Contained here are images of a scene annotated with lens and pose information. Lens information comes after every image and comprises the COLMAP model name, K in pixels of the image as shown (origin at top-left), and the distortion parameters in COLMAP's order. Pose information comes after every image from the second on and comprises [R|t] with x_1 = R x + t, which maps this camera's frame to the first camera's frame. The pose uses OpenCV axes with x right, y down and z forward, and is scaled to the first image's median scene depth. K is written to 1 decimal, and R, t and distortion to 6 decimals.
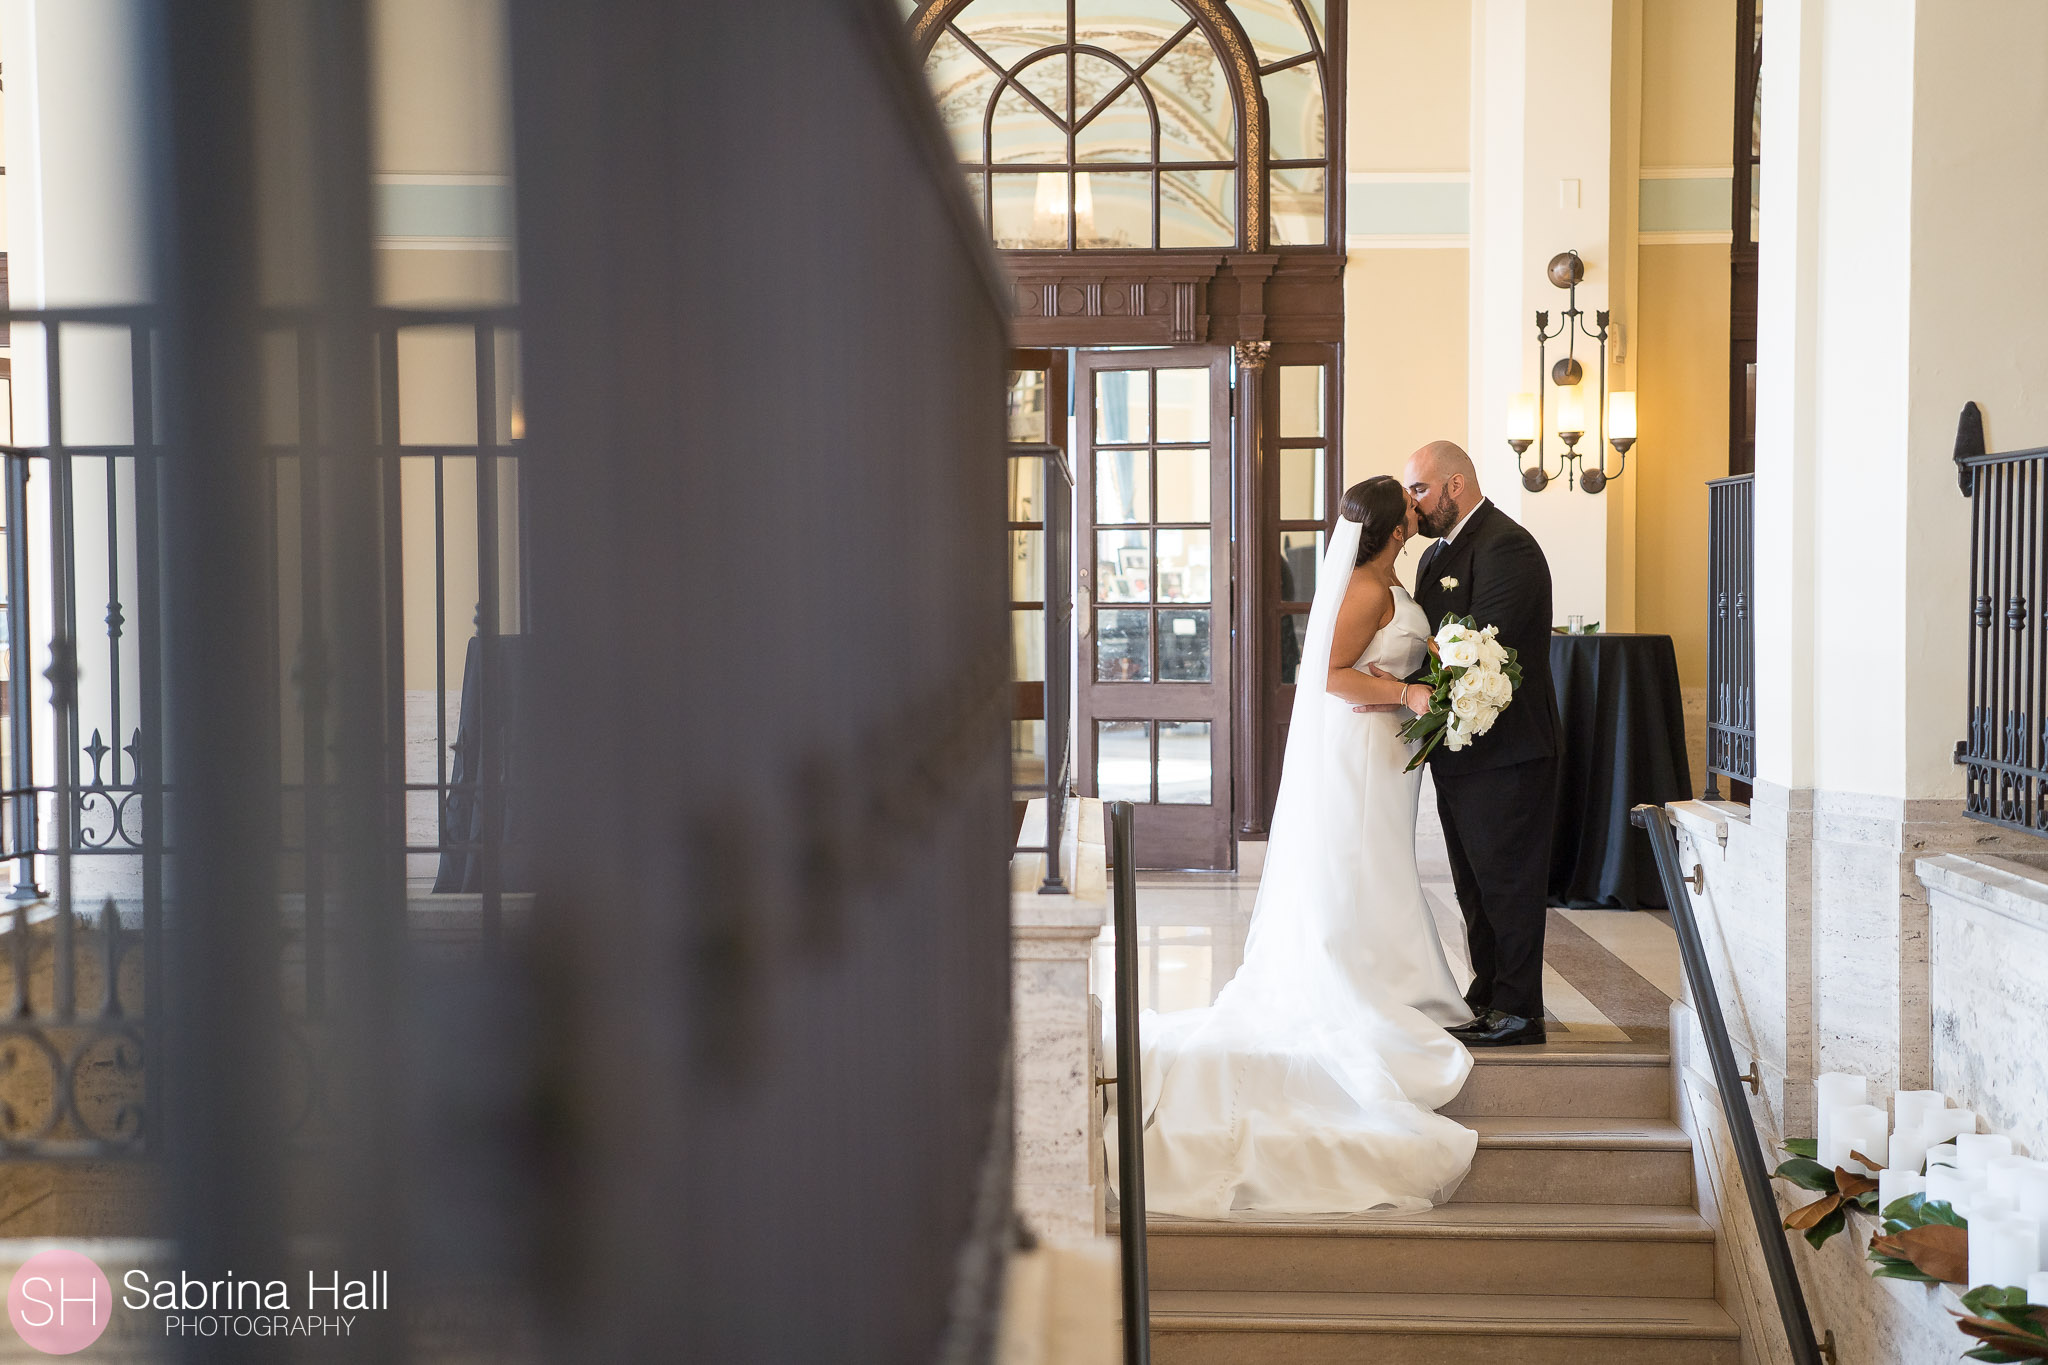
lens RADIAL K [[2937.7, 0, 1018.0], [0, 2937.7, 665.6], [0, 0, 1]] dist [0.183575, -0.035574]
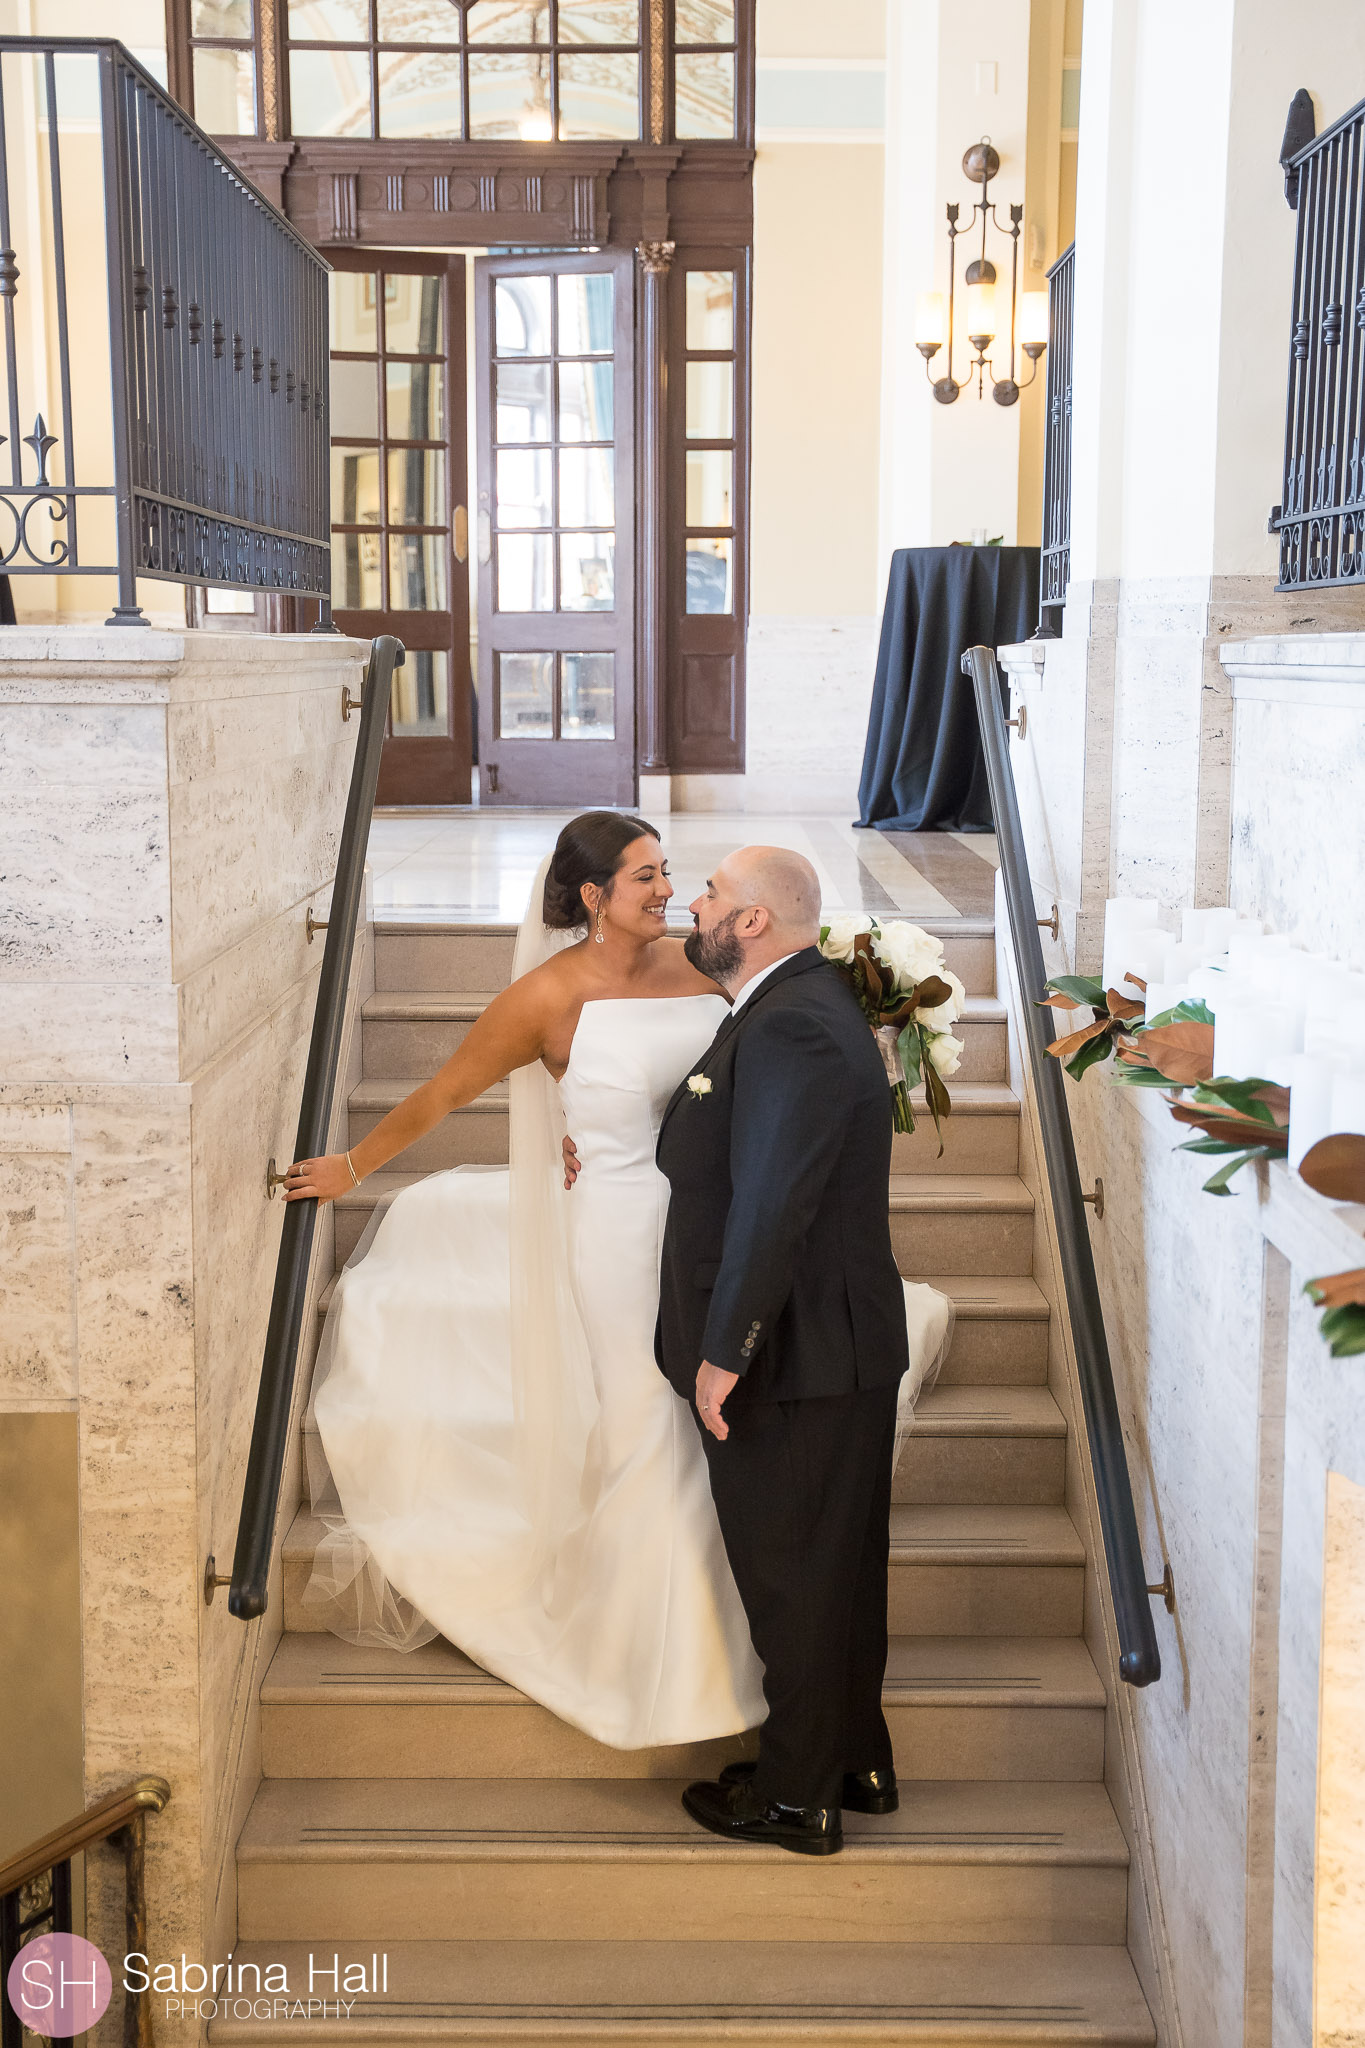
lens RADIAL K [[2700.9, 0, 682.5], [0, 2700.9, 1024.0], [0, 0, 1]] dist [0.019822, 0.275868]
pose [[0.999505, 0.003548, 0.031272, 0.100652], [-0.006850, 0.994327, 0.106149, 0.076107], [-0.030718, -0.106311, 0.993858, 0.180419]]
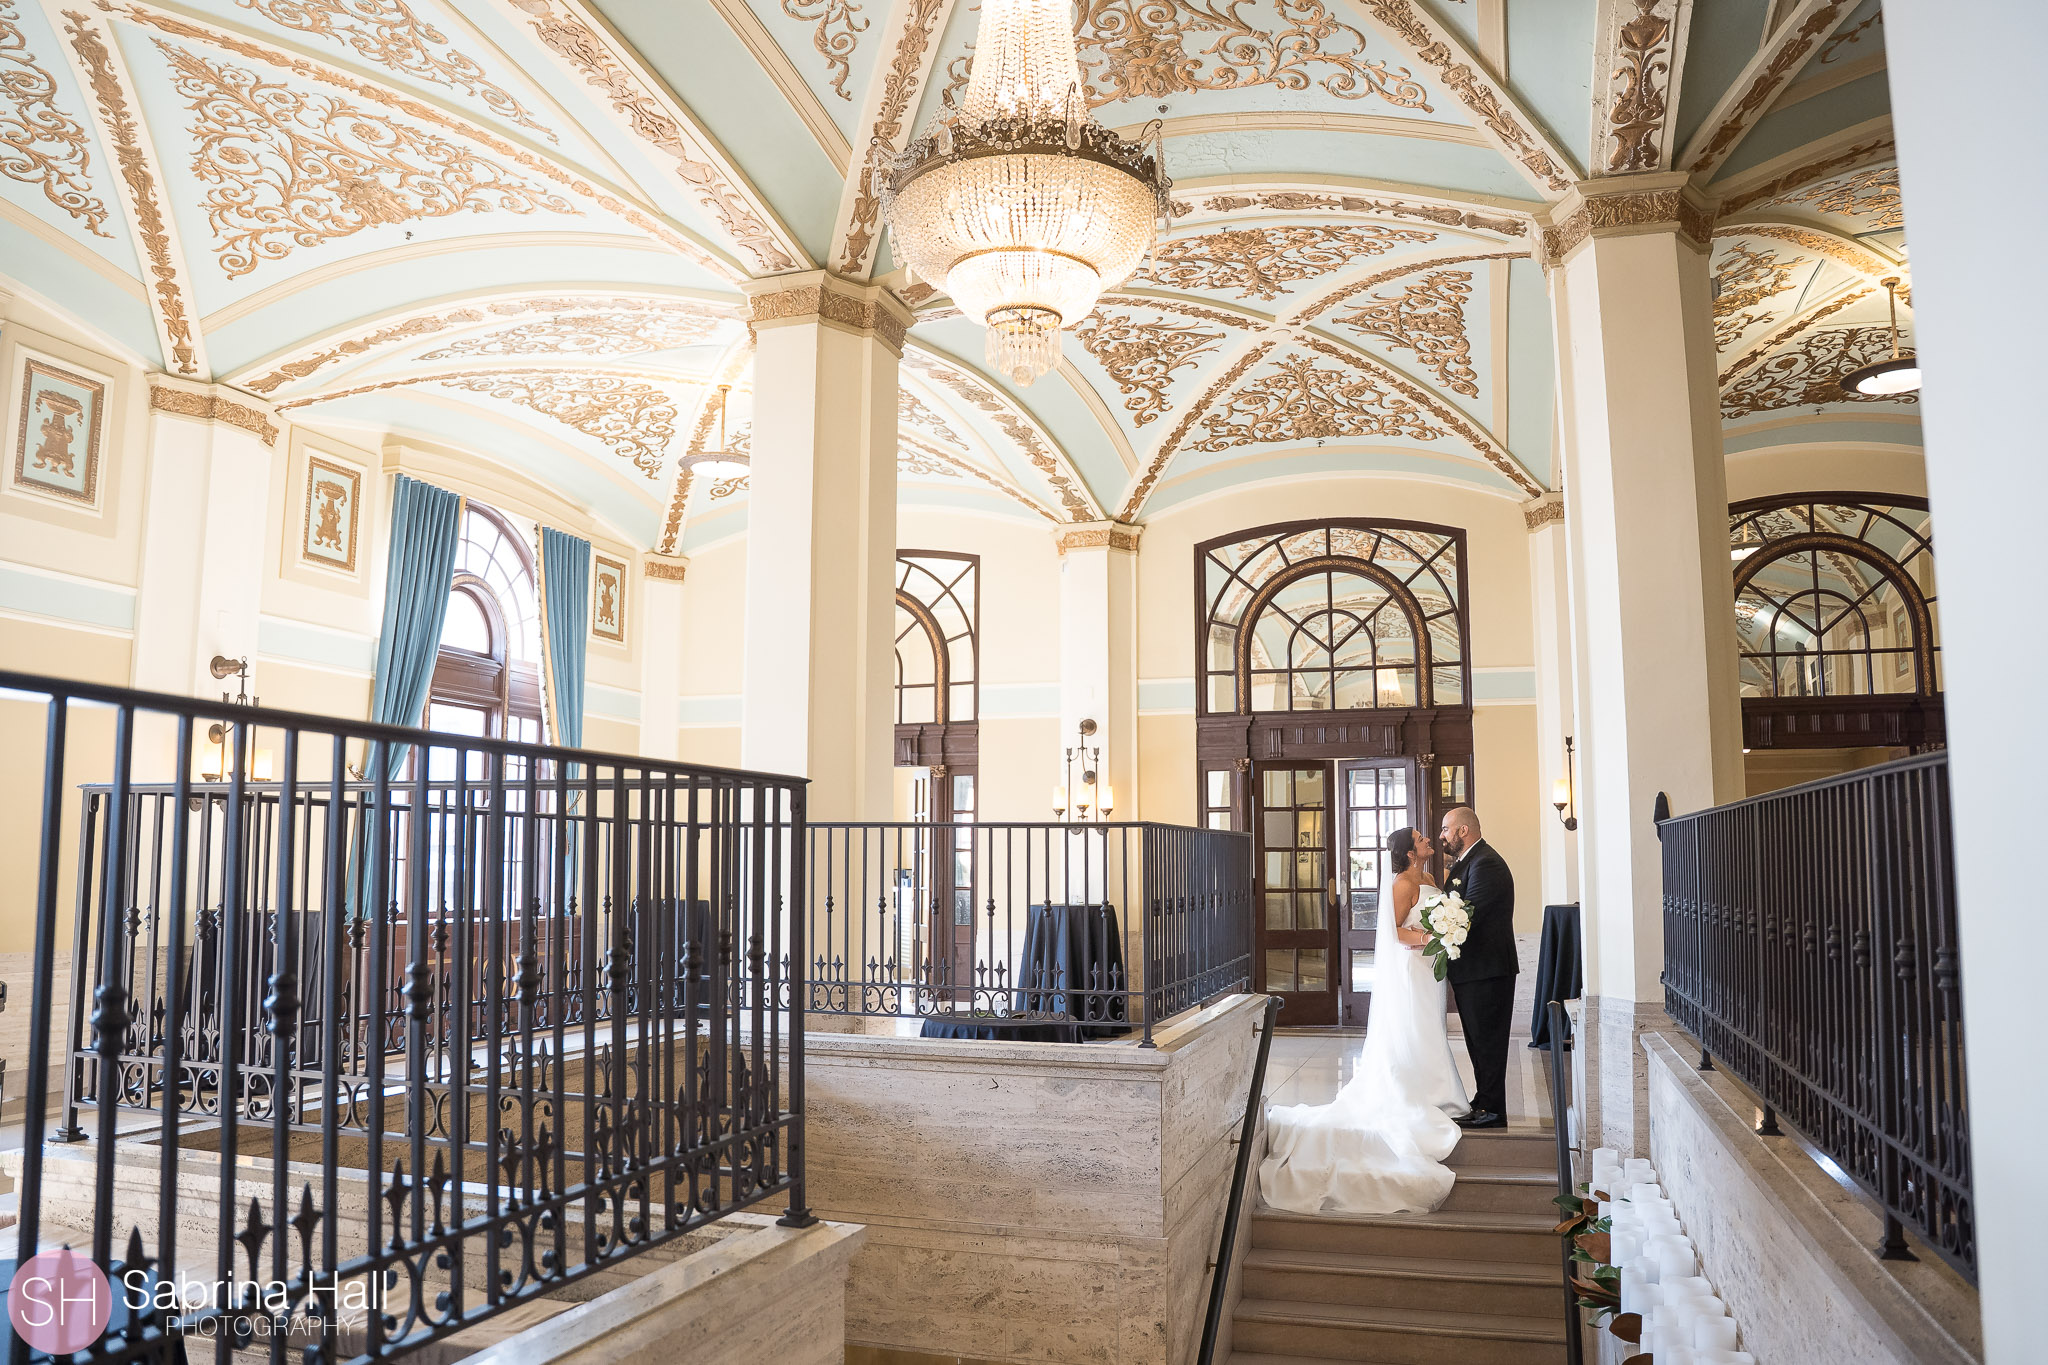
lens RADIAL K [[1469.3, 0, 1024.0], [0, 1469.3, 682.5], [0, 0, 1]] dist [-0.141321, 0.003589]
pose [[0.960491, -0.027299, -0.276968, 0.150151], [-0.015752, 0.988250, -0.152032, -0.010114], [0.277864, 0.150388, 0.948775, 0.011093]]
